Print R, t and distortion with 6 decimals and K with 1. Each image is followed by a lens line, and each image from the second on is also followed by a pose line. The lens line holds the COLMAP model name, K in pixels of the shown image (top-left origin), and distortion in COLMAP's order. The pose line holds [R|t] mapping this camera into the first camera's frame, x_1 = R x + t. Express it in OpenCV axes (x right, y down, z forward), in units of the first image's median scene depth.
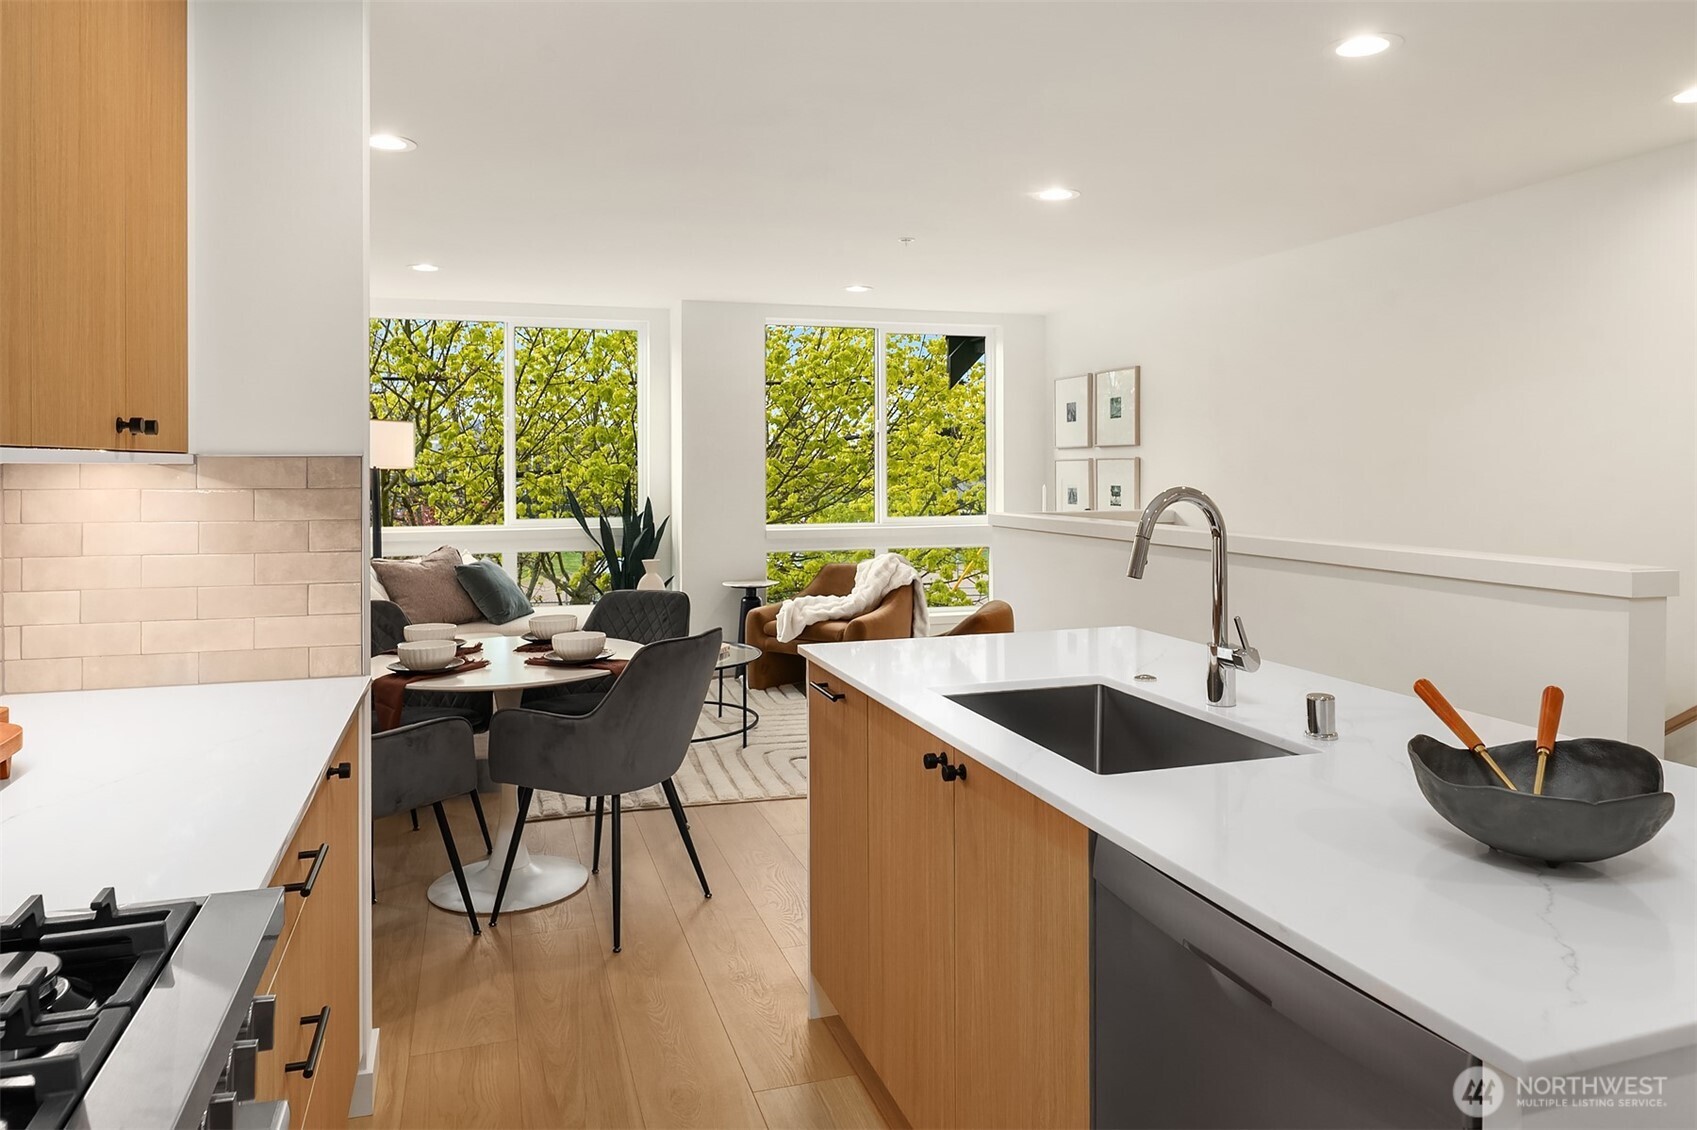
lens RADIAL K [[1139.0, 0, 853.8], [0, 1139.0, 458.7], [0, 0, 1]] dist [0.002132, -0.000955]
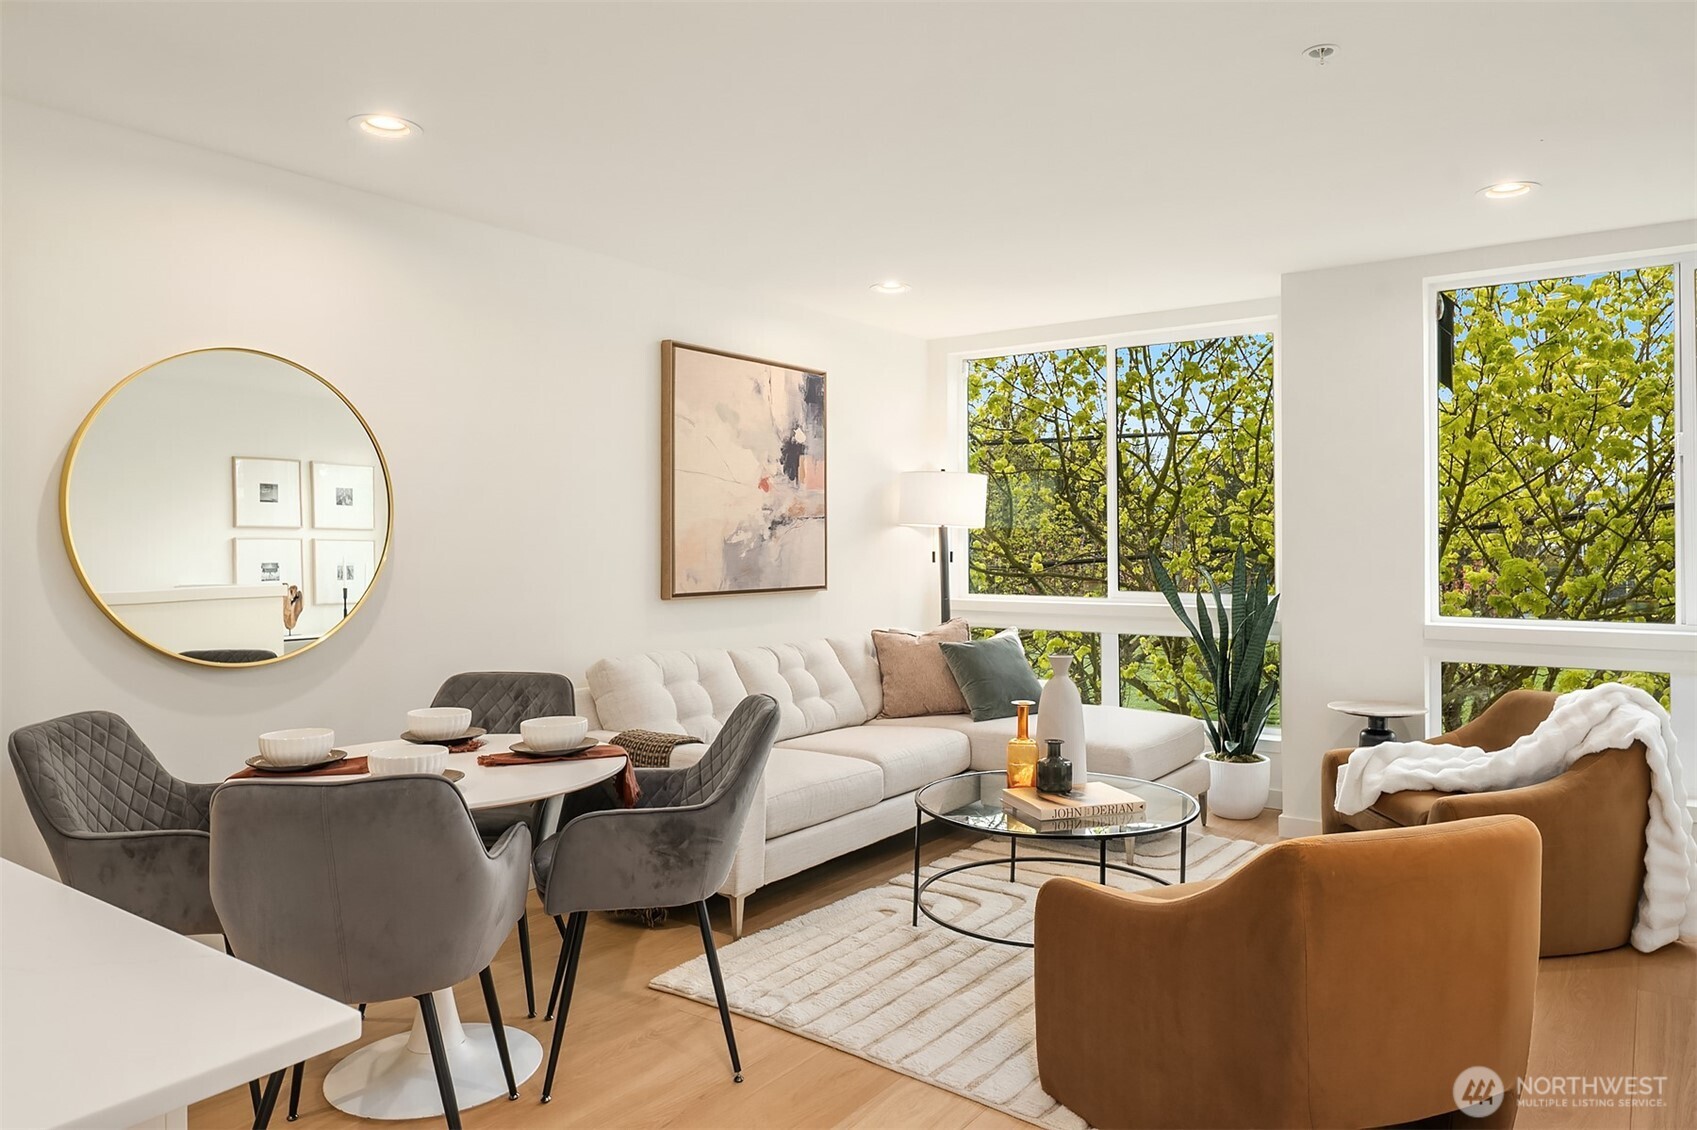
lens RADIAL K [[1121.3, 0, 848.2], [0, 1121.3, 550.4], [0, 0, 1]] dist [-0.004141, -0.001676]
pose [[0.597634, 0.011254, -0.801690, 0.232877], [0.004645, 0.999836, 0.017499, 0.010691], [0.801756, -0.014182, 0.597483, 0.407177]]
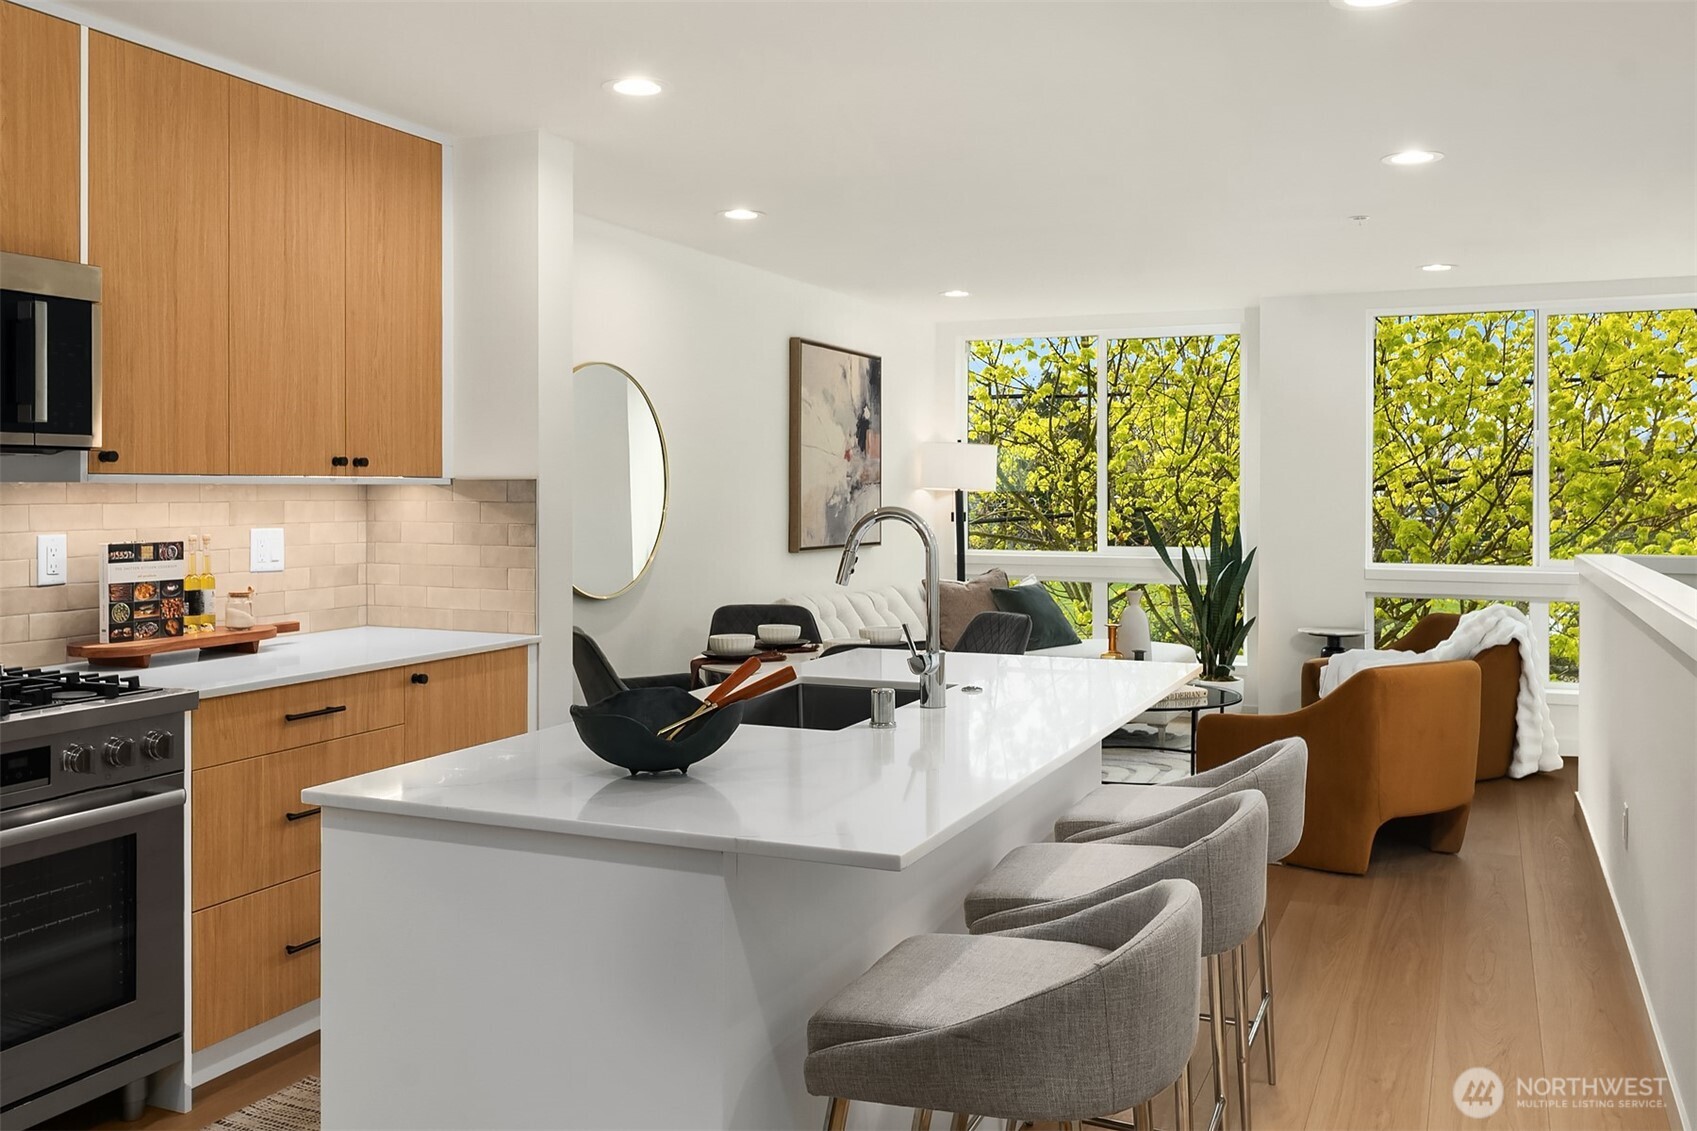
lens RADIAL K [[1437.9, 0, 847.2], [0, 1437.9, 520.2], [0, 0, 1]] dist [-0.004629, -0.001540]
pose [[0.751245, 0.019353, -0.659740, 0.341703], [-0.001662, 0.999622, 0.027431, -0.000301], [0.660021, -0.019511, 0.750993, -0.026259]]
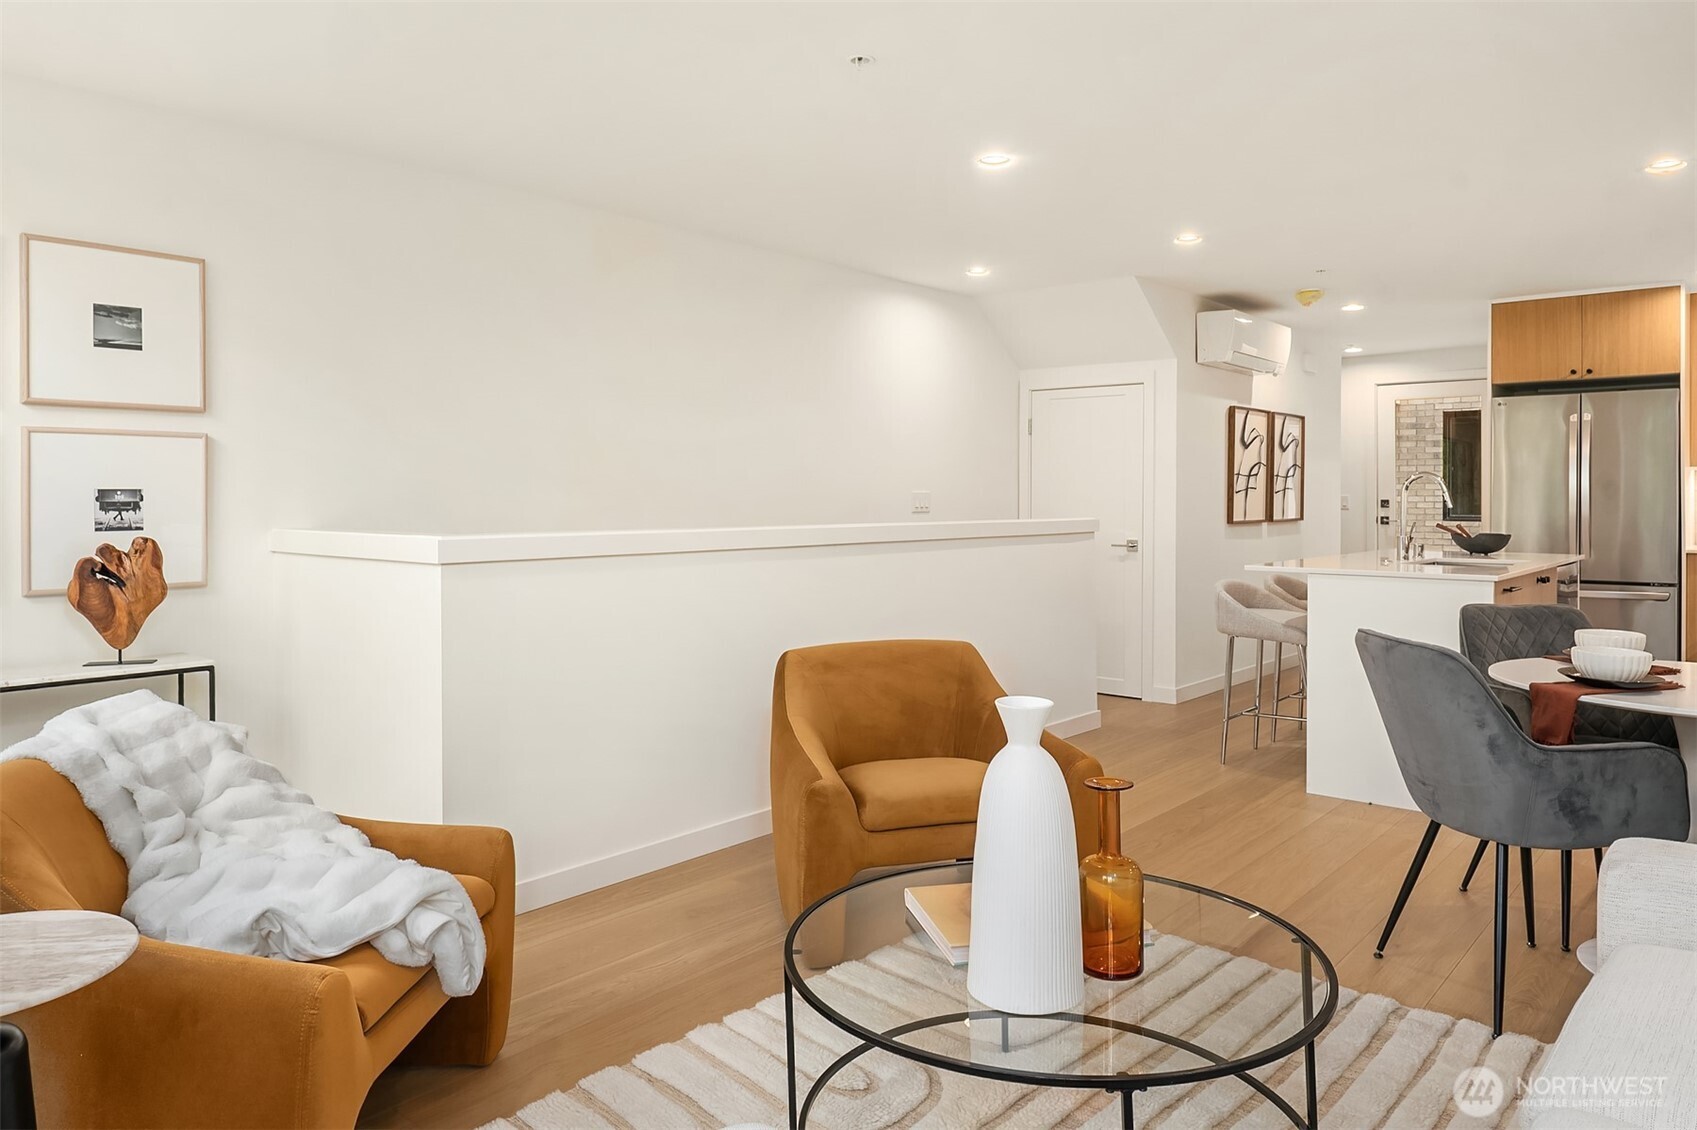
lens RADIAL K [[996.9, 0, 879.1], [0, 996.9, 555.5], [0, 0, 1]] dist [-0.002351, 0.000089]
pose [[-0.476339, -0.043342, 0.878193, -0.297608], [-0.001448, 0.998822, 0.048510, 0.030985], [-0.879260, 0.021836, -0.475841, 0.918976]]
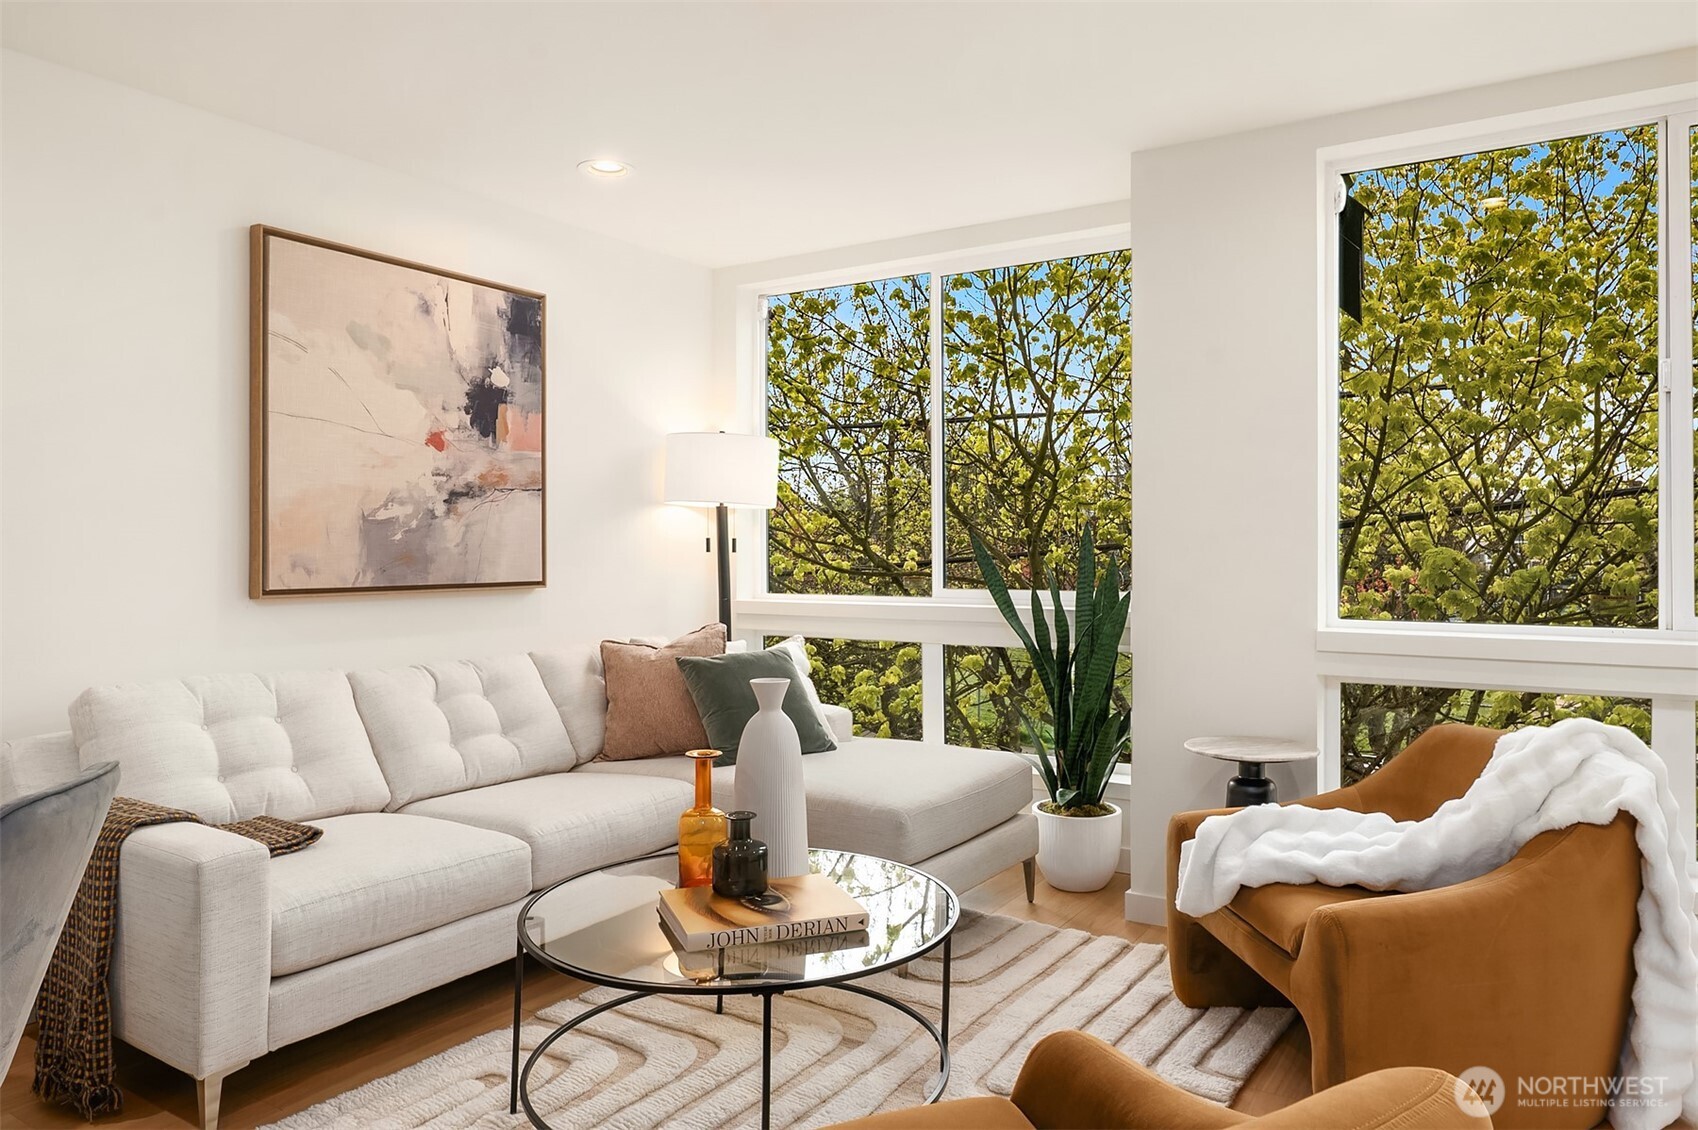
lens RADIAL K [[1134.9, 0, 849.0], [0, 1134.9, 565.0], [0, 0, 1]] dist [-0.003204, -0.001101]
pose [[0.641514, 0.017074, -0.766921, 0.152100], [0.003391, 0.999679, 0.025092, 0.026154], [0.767104, -0.018697, 0.641250, 0.603952]]
